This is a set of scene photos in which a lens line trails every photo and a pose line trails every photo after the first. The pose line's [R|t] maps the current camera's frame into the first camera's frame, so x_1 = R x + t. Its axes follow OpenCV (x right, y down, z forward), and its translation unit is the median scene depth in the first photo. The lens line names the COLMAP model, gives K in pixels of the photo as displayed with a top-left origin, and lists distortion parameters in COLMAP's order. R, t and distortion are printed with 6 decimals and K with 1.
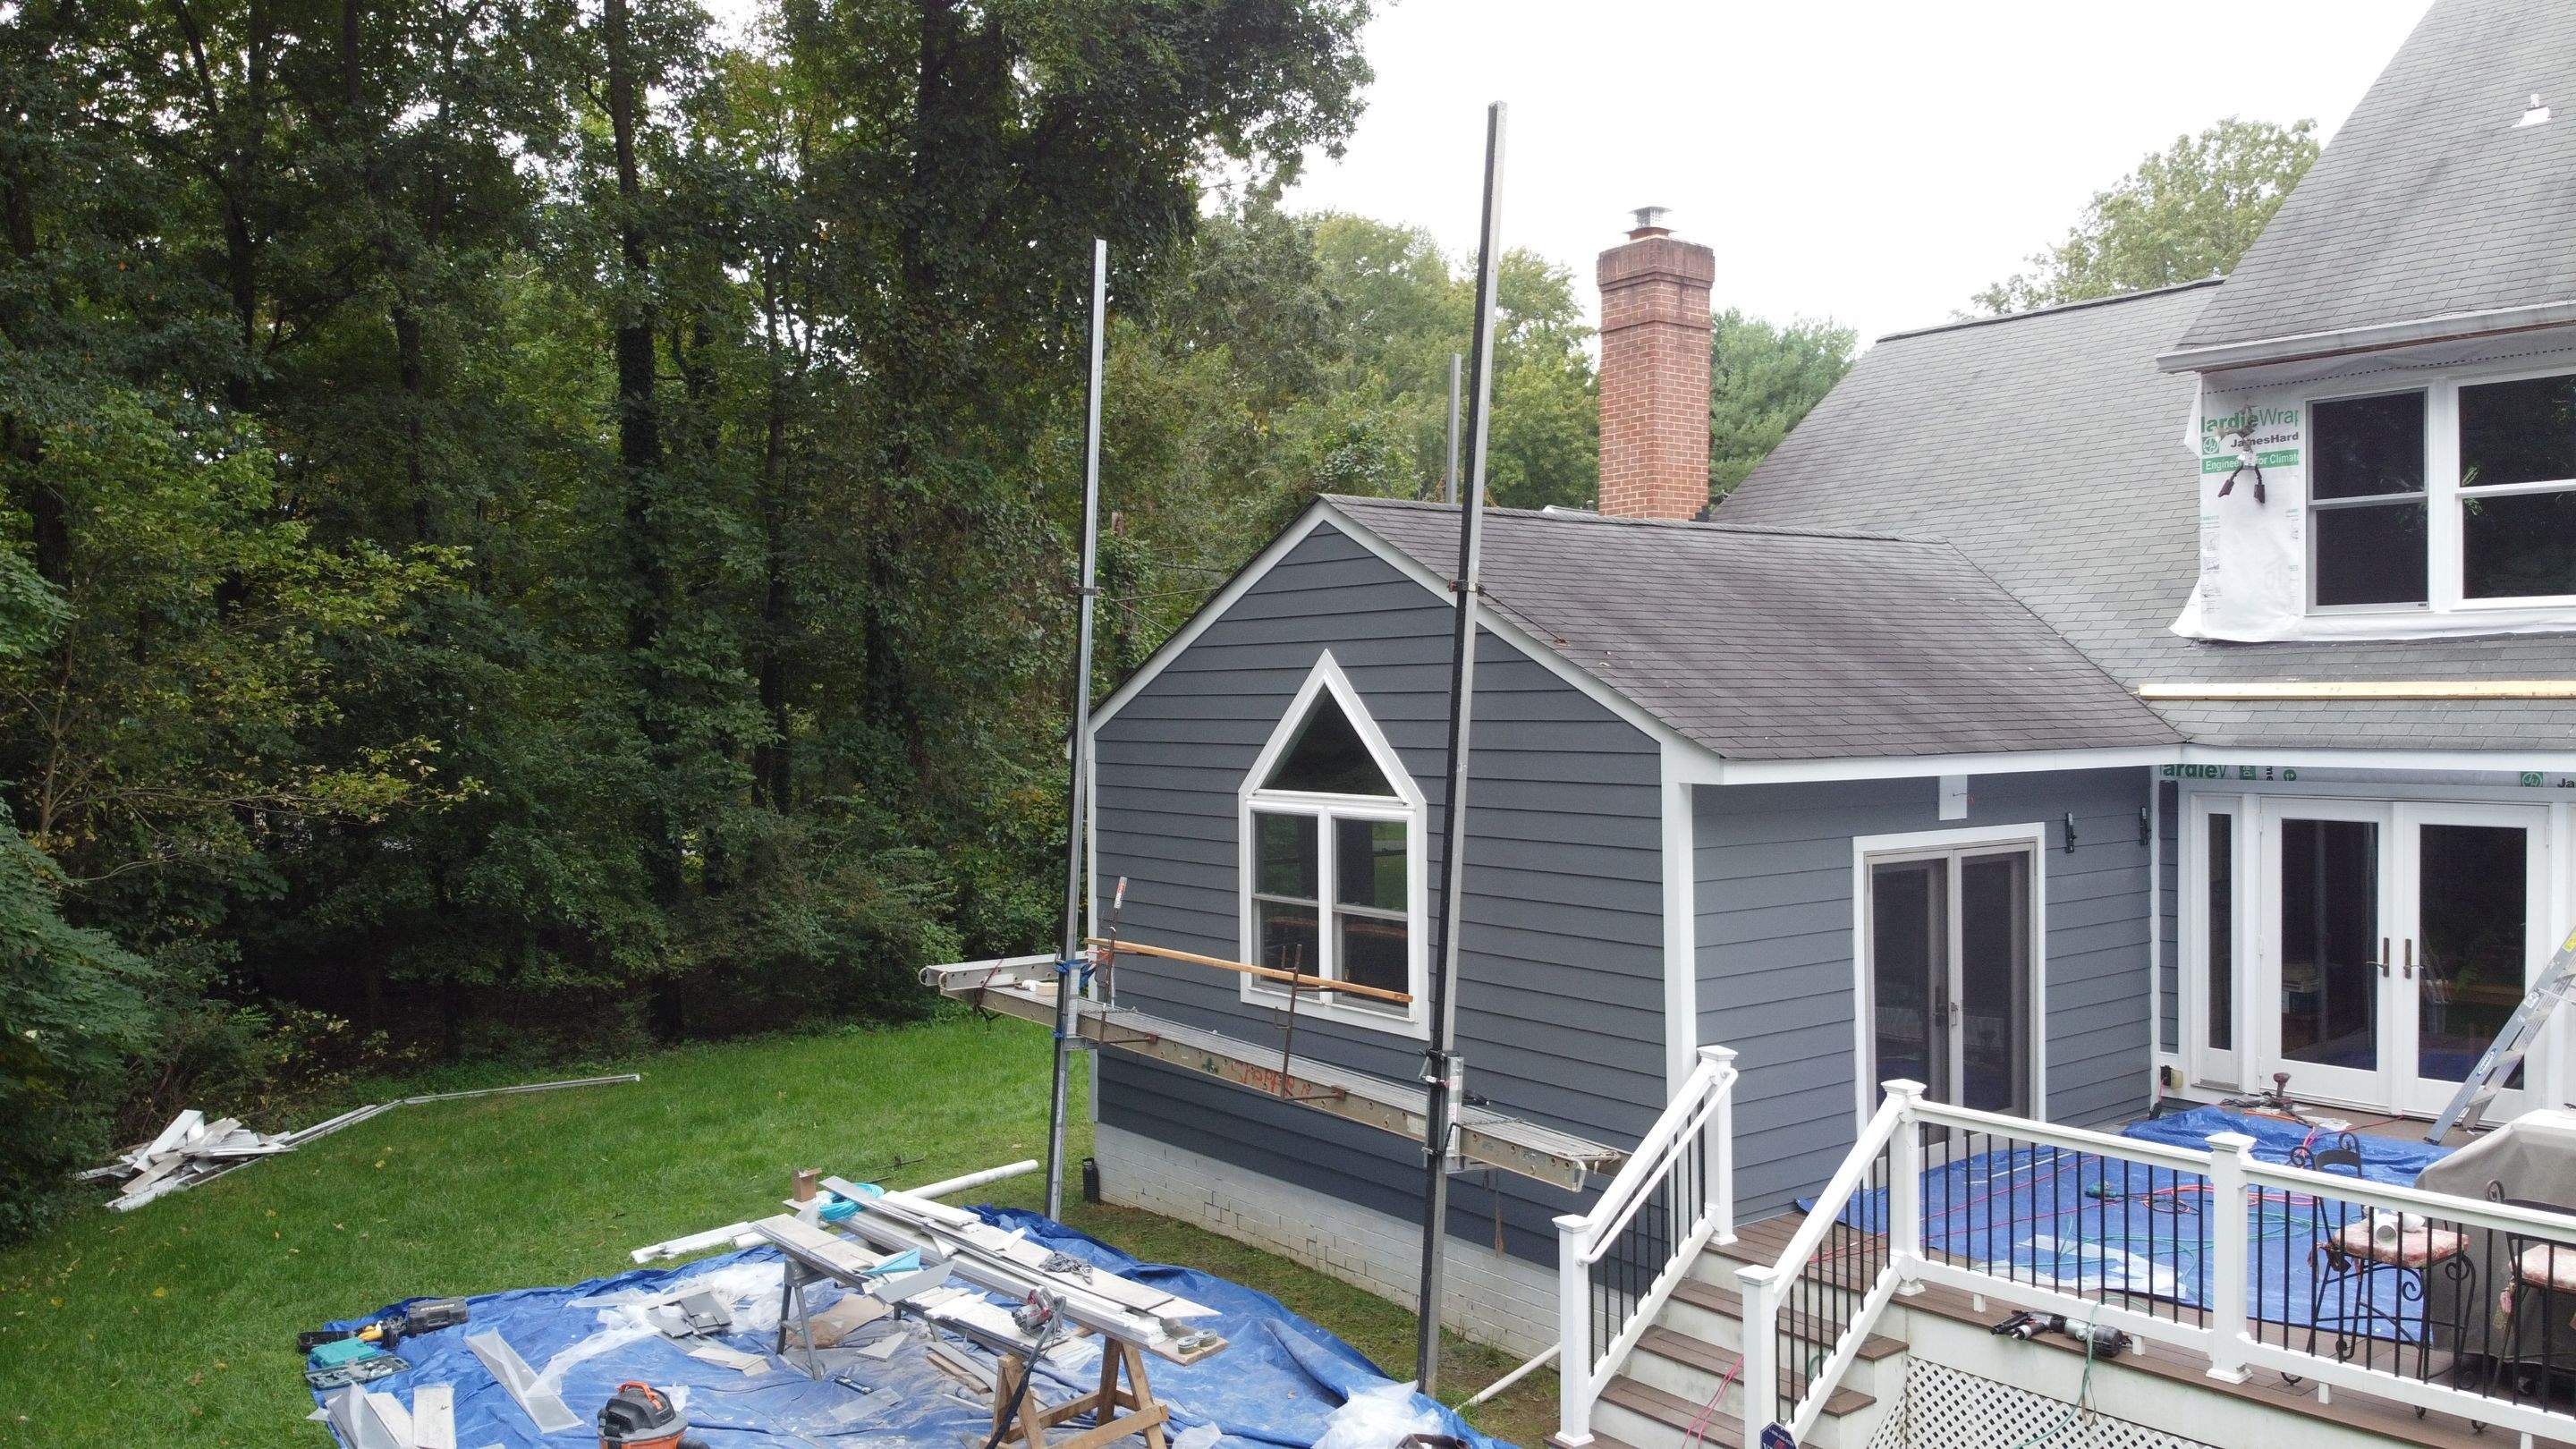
lens RADIAL K [[1910.6, 0, 1296.0], [0, 1910.6, 704.8], [0, 0, 1]] dist [0.079065, -0.175082]
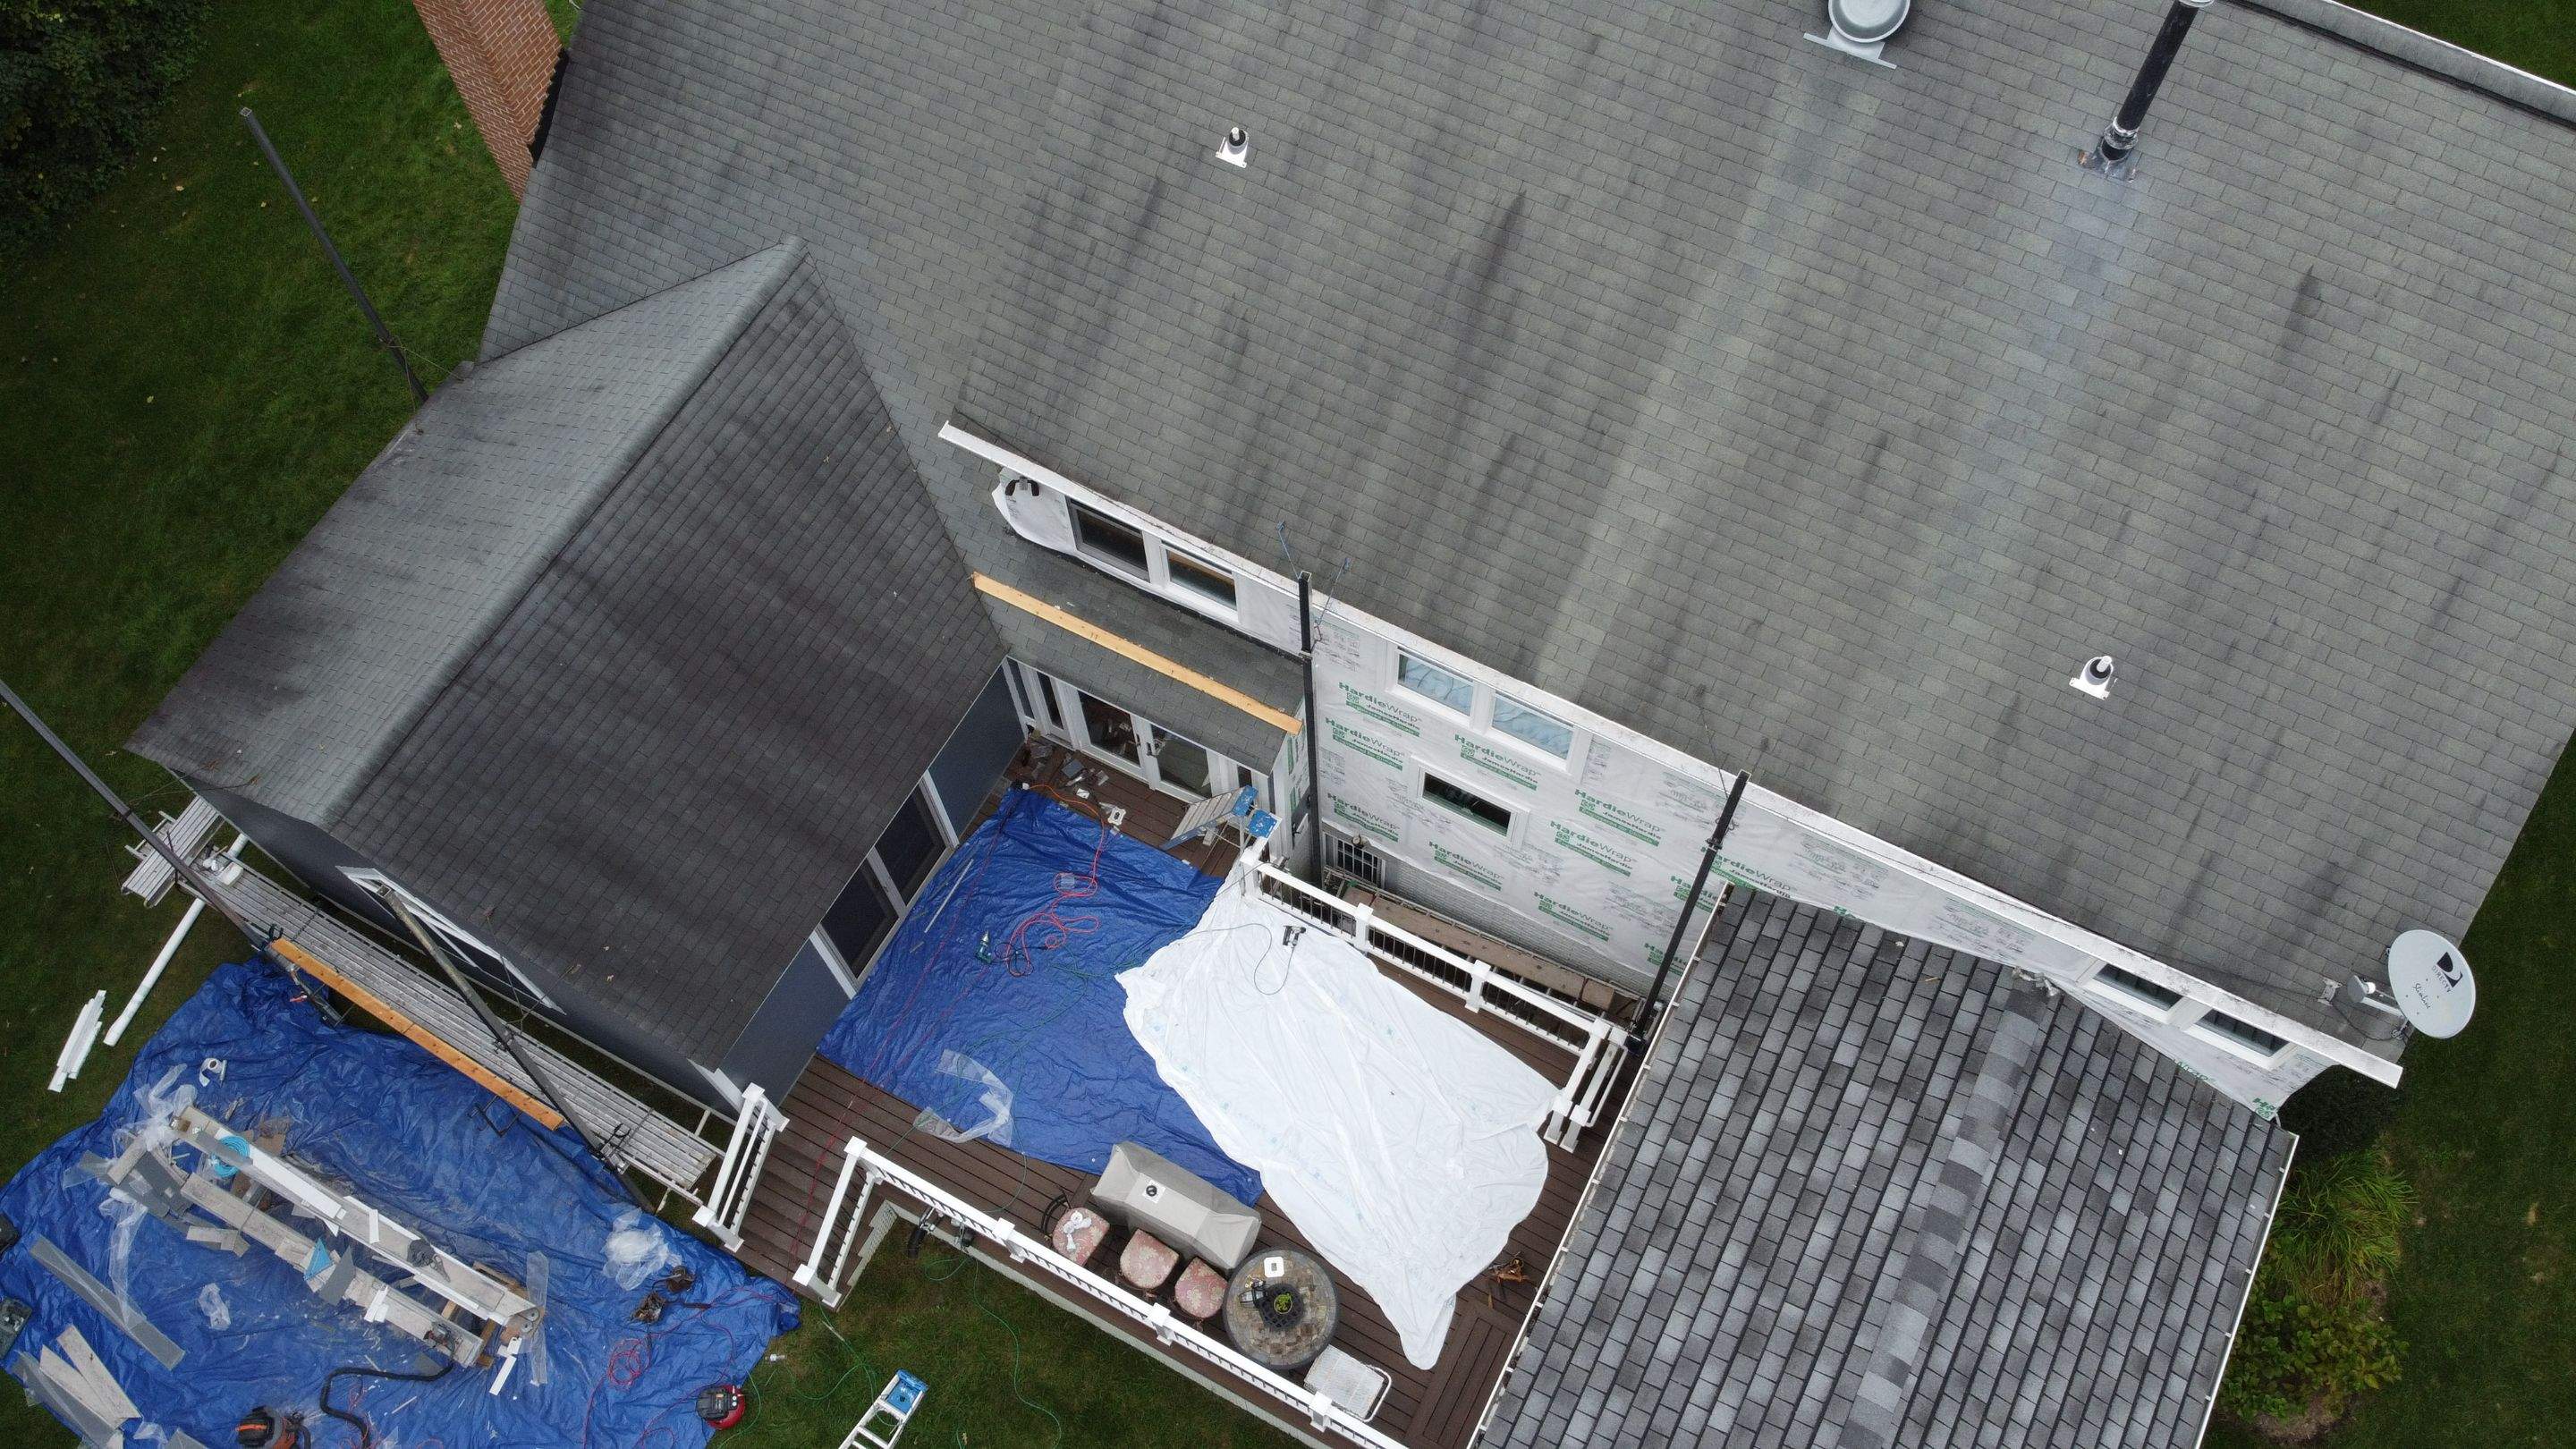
lens RADIAL K [[1905.9, 0, 1333.8], [0, 1905.9, 718.6], [0, 0, 1]] dist [0.097856, -0.201471]
pose [[0.907933, -0.370808, 0.195341, 0.379868], [-0.001387, 0.463419, 0.886138, -1.200605], [-0.419112, -0.804825, 0.420240, 0.251013]]
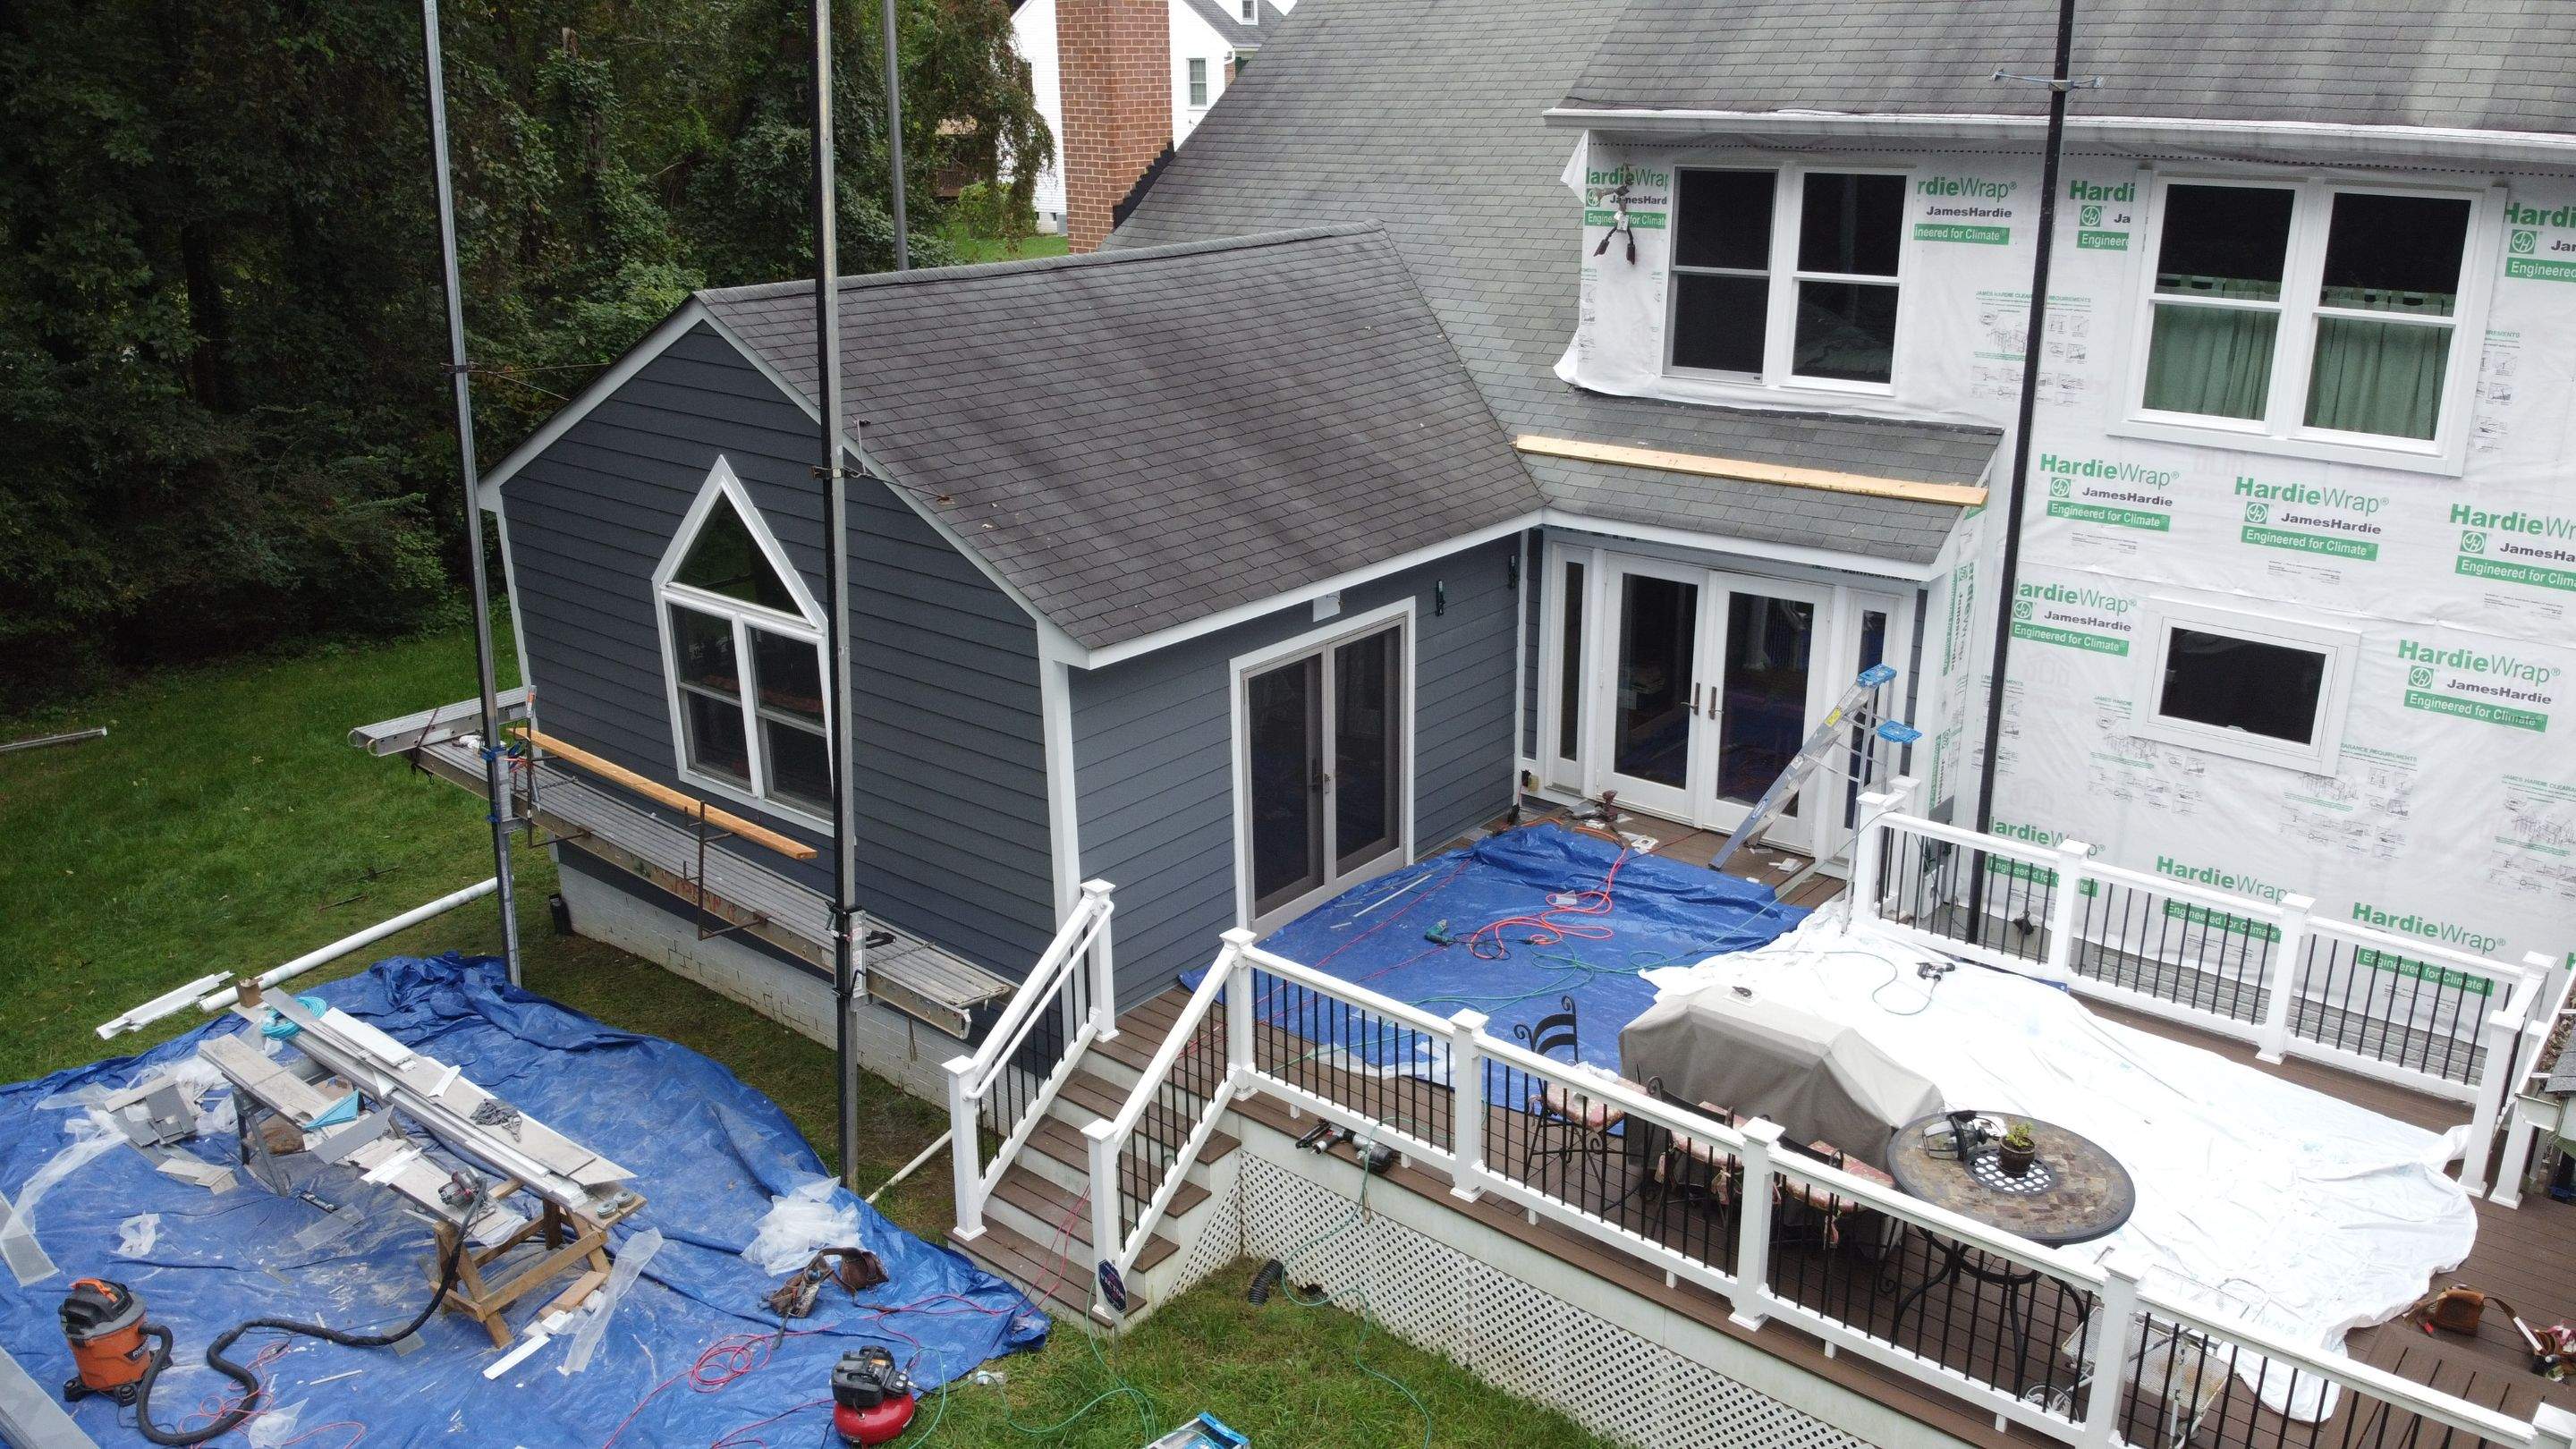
lens RADIAL K [[1905.9, 0, 1293.9], [0, 1905.9, 727.0], [0, 0, 1]] dist [0.097856, -0.201471]
pose [[0.978179, -0.073469, 0.194339, 0.097677], [0.006720, 0.946088, 0.323840, -0.209378], [-0.207654, -0.315468, 0.925937, -0.017108]]
